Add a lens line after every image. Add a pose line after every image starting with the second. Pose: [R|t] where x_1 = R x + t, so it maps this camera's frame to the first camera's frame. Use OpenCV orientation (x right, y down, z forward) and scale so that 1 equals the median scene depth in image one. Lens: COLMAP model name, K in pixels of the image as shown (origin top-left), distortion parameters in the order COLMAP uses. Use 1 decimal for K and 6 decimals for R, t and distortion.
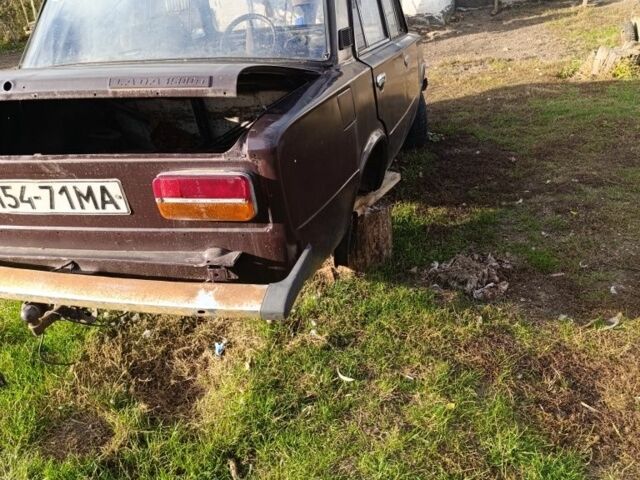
lens RADIAL K [[565.9, 0, 320.0], [0, 565.9, 240.0], [0, 0, 1]] dist [0.030820, -0.076441]
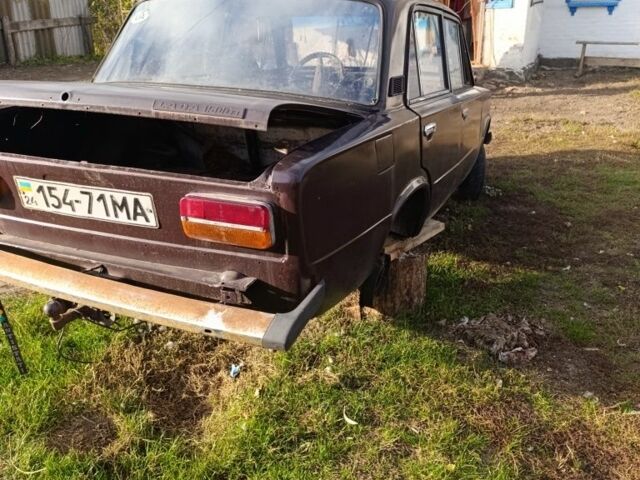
lens RADIAL K [[565.9, 0, 320.0], [0, 565.9, 240.0], [0, 0, 1]] dist [0.030820, -0.076441]
pose [[0.985487, 0.133793, -0.104476, 0.052557], [-0.139991, 0.988657, -0.054397, -0.006137], [0.096013, 0.068233, 0.993039, -0.009041]]
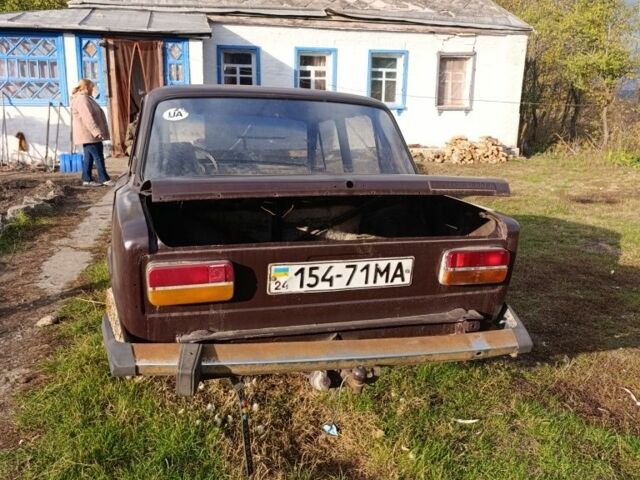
lens RADIAL K [[565.9, 0, 320.0], [0, 565.9, 240.0], [0, 0, 1]] dist [0.030820, -0.076441]
pose [[0.884829, -0.007473, 0.465857, -0.792423], [0.118238, 0.970740, -0.209005, 0.070961], [-0.450664, 0.240015, 0.859822, -0.024153]]
